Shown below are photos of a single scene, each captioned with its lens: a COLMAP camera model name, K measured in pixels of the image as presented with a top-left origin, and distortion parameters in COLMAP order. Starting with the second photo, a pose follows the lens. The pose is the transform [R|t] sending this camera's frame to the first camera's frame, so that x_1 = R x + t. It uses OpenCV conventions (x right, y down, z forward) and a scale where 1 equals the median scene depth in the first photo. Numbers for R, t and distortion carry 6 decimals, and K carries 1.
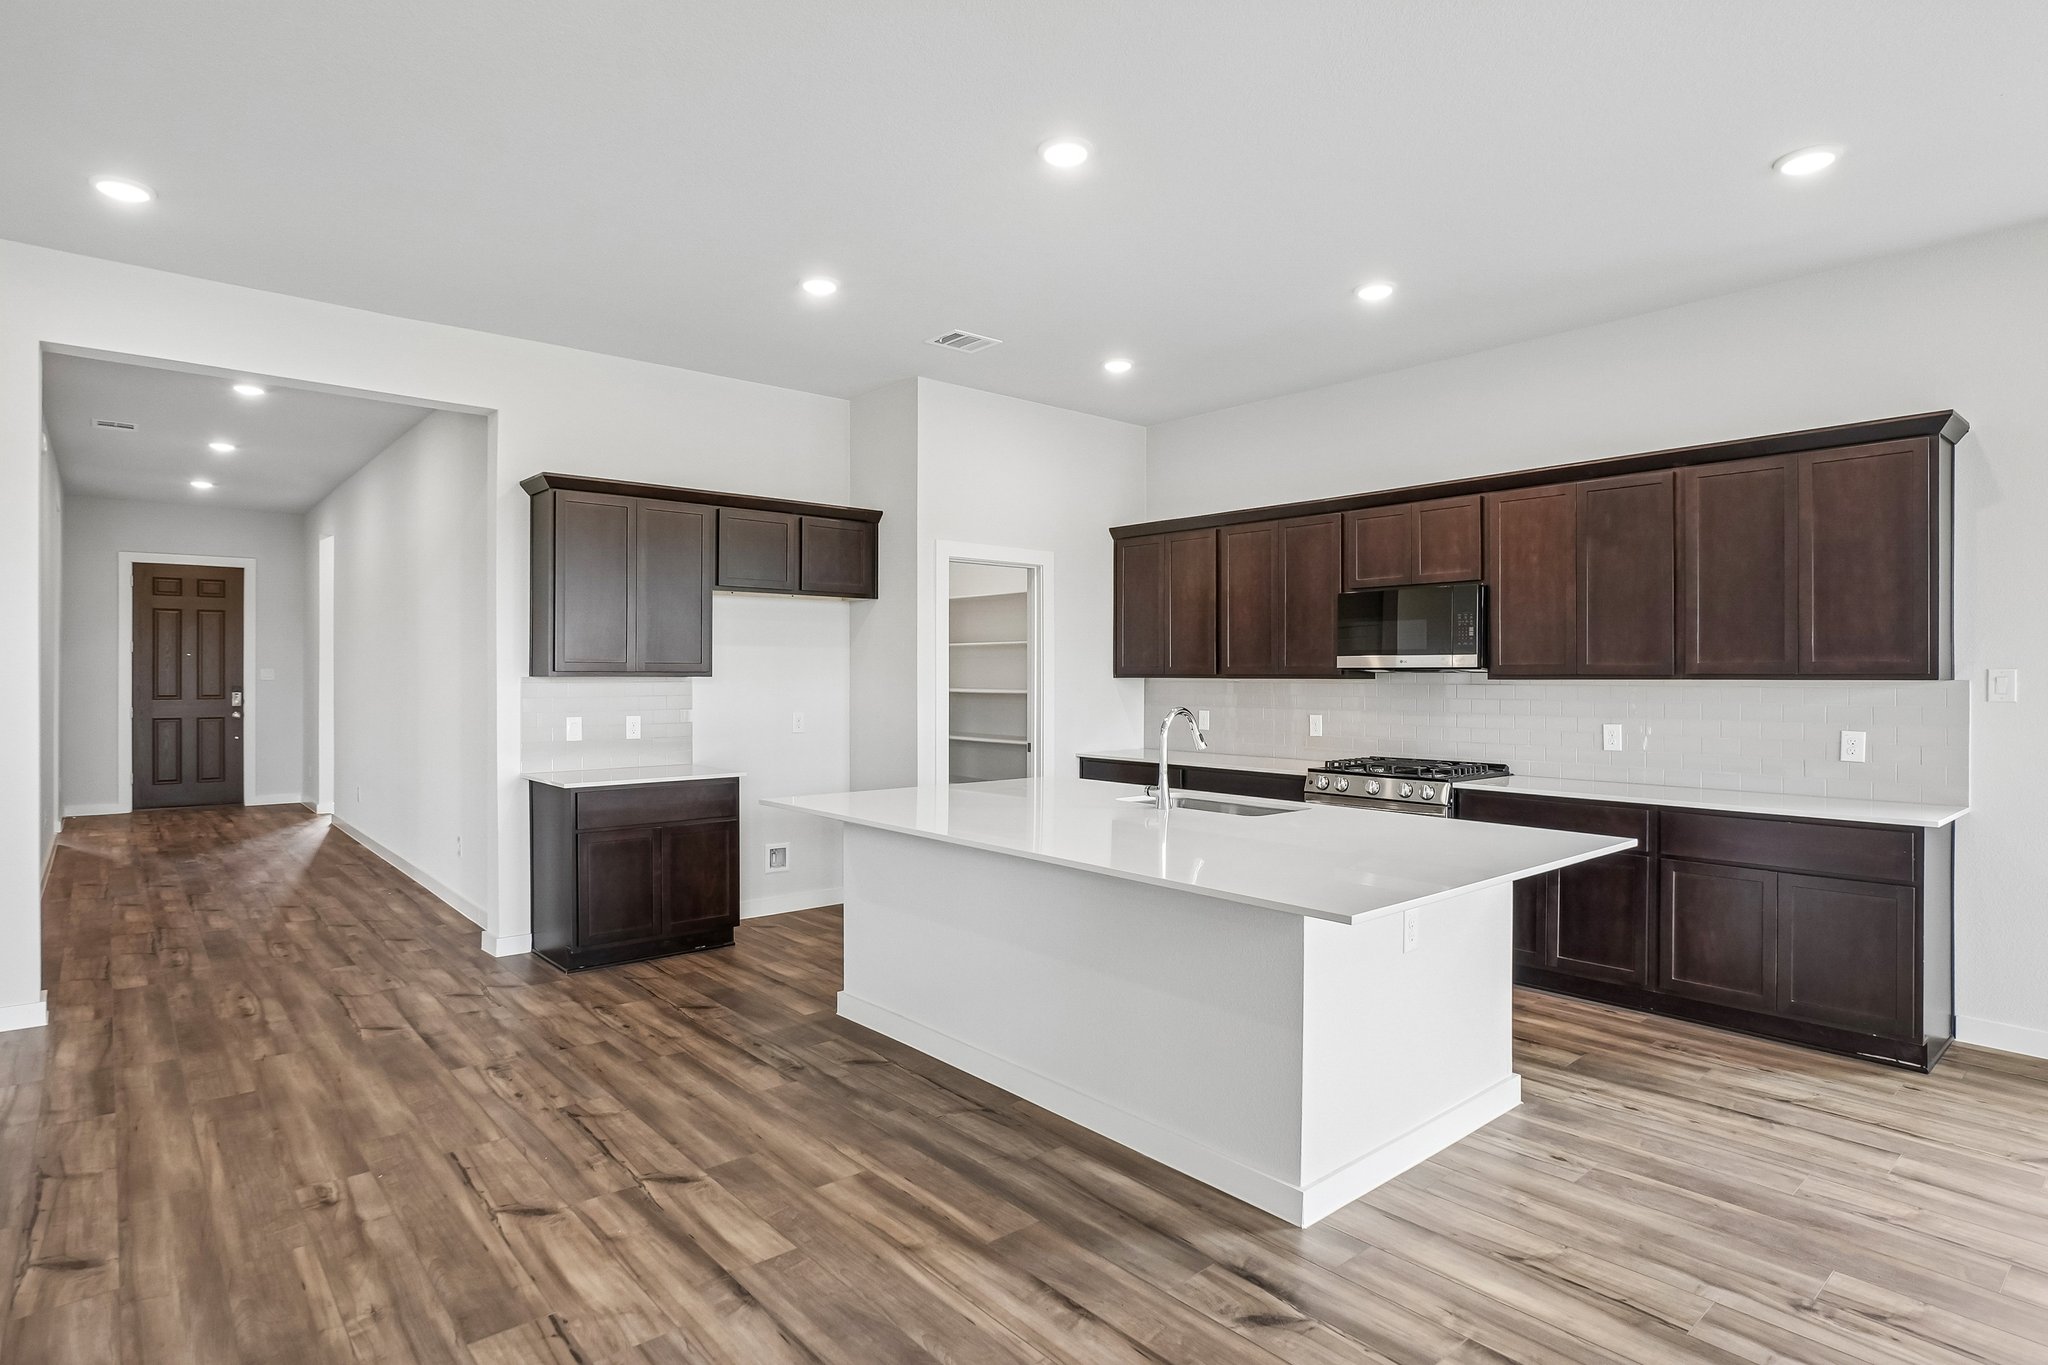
lens RADIAL K [[1077.4, 0, 1003.8], [0, 1077.4, 675.8], [0, 0, 1]] dist [-0.039166, 0.024480]
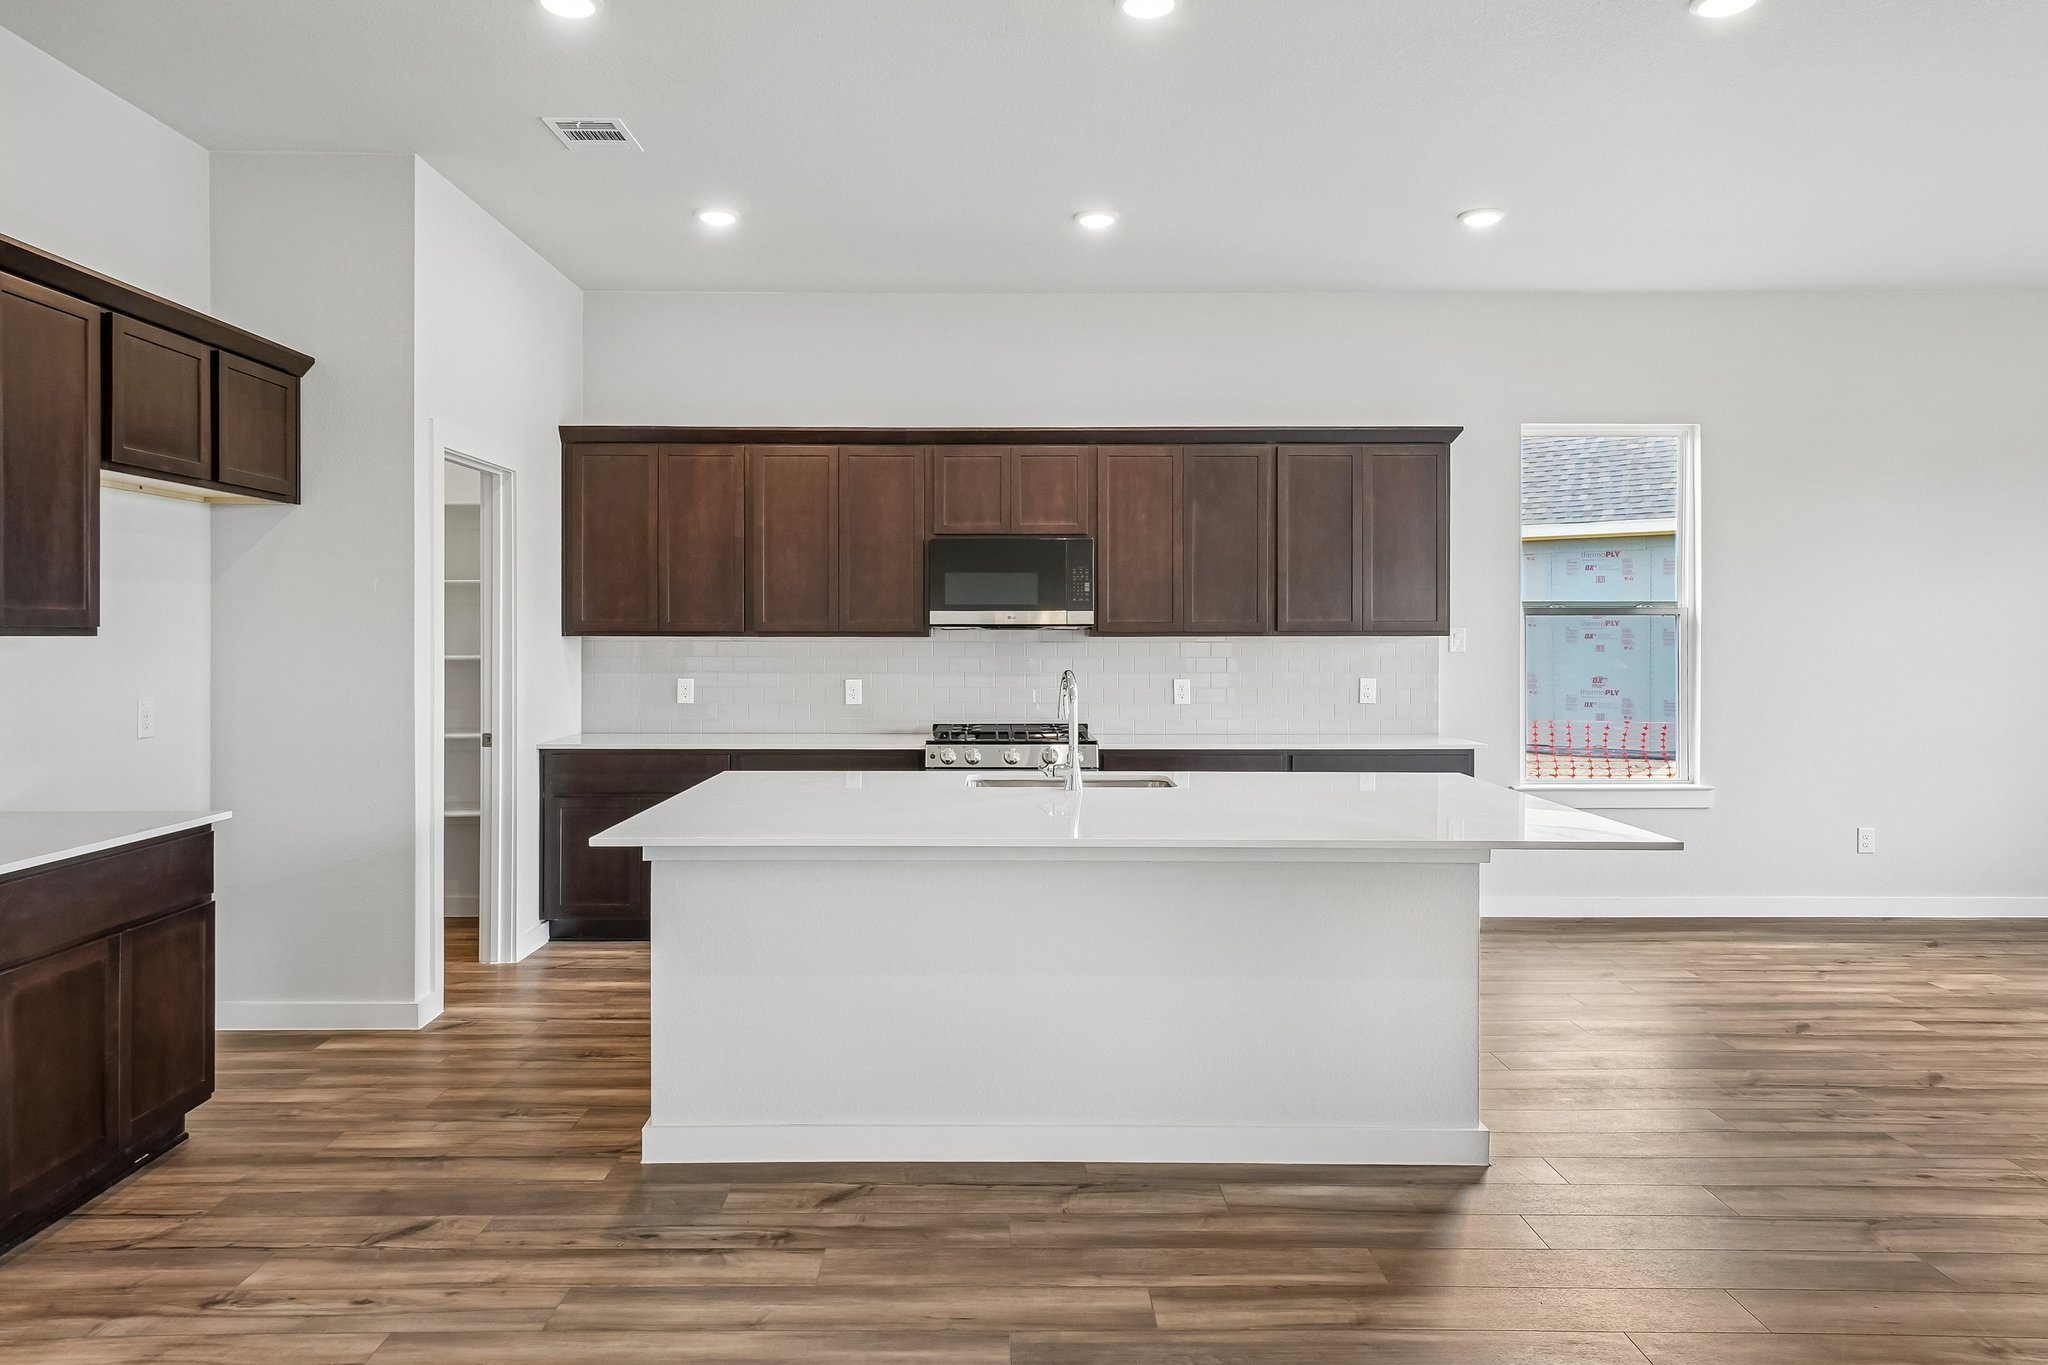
lens RADIAL K [[1347.7, 0, 1013.2], [0, 1347.7, 636.1], [0, 0, 1]] dist [0.000990, 0.016074]
pose [[0.643226, -0.002765, 0.765671, -0.667947], [0.001353, 0.999996, 0.002474, -0.000174], [-0.765675, -0.000556, 0.643227, 0.334659]]
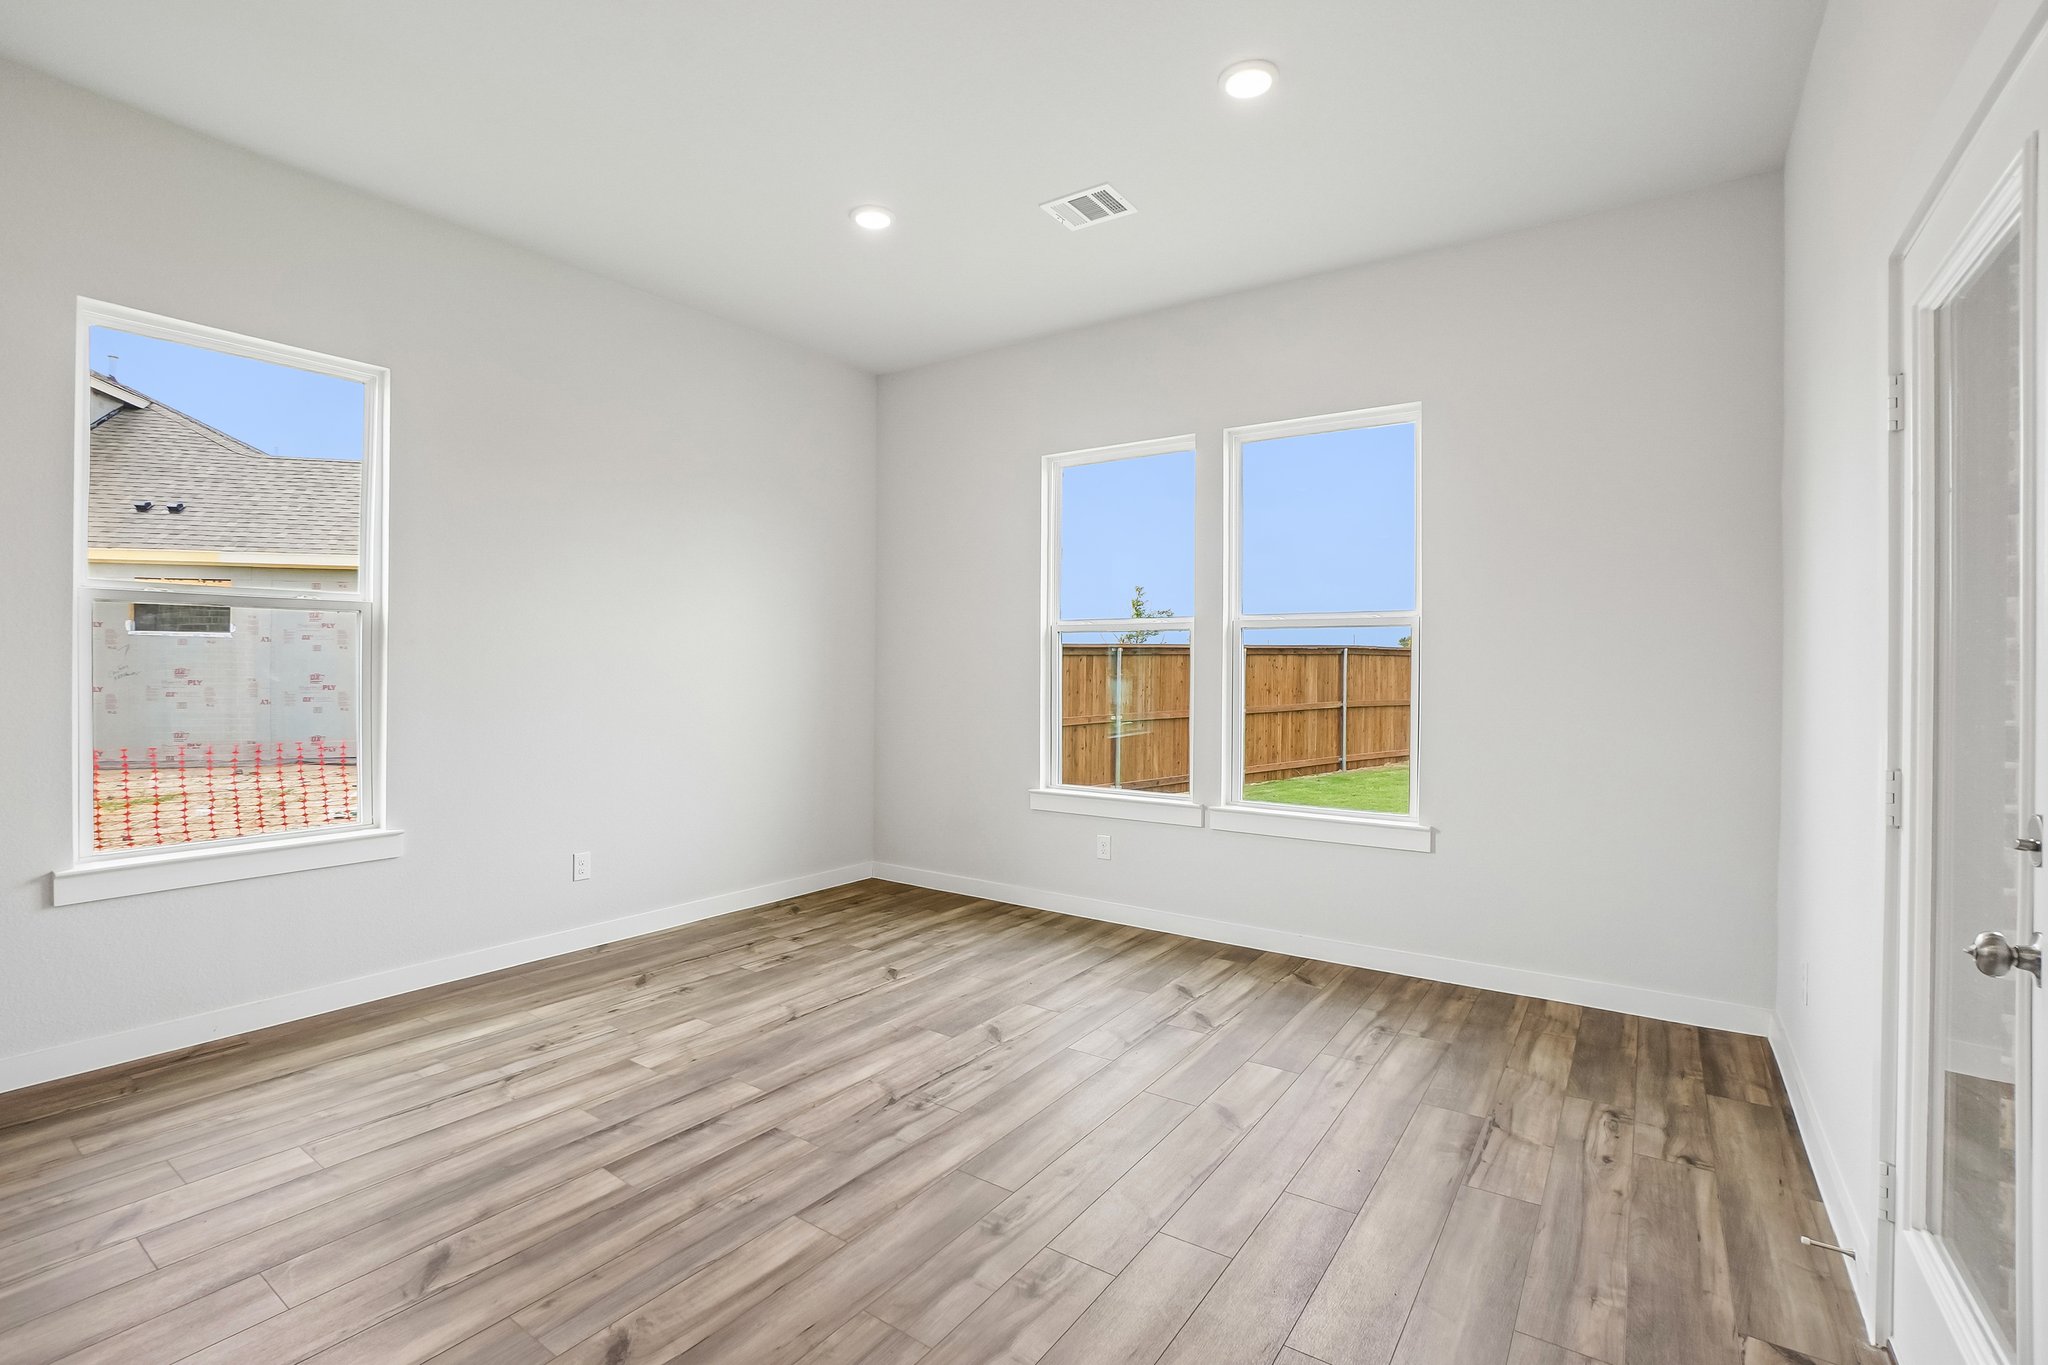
lens RADIAL K [[936.6, 0, 985.7], [0, 936.6, 670.9], [0, 0, 1]] dist [-0.057975, 0.022818]
pose [[-0.226957, -0.006375, 0.973884, 0.137836], [-0.006615, 0.999966, 0.005005, 0.026492], [-0.973882, -0.005306, -0.226992, 0.393158]]
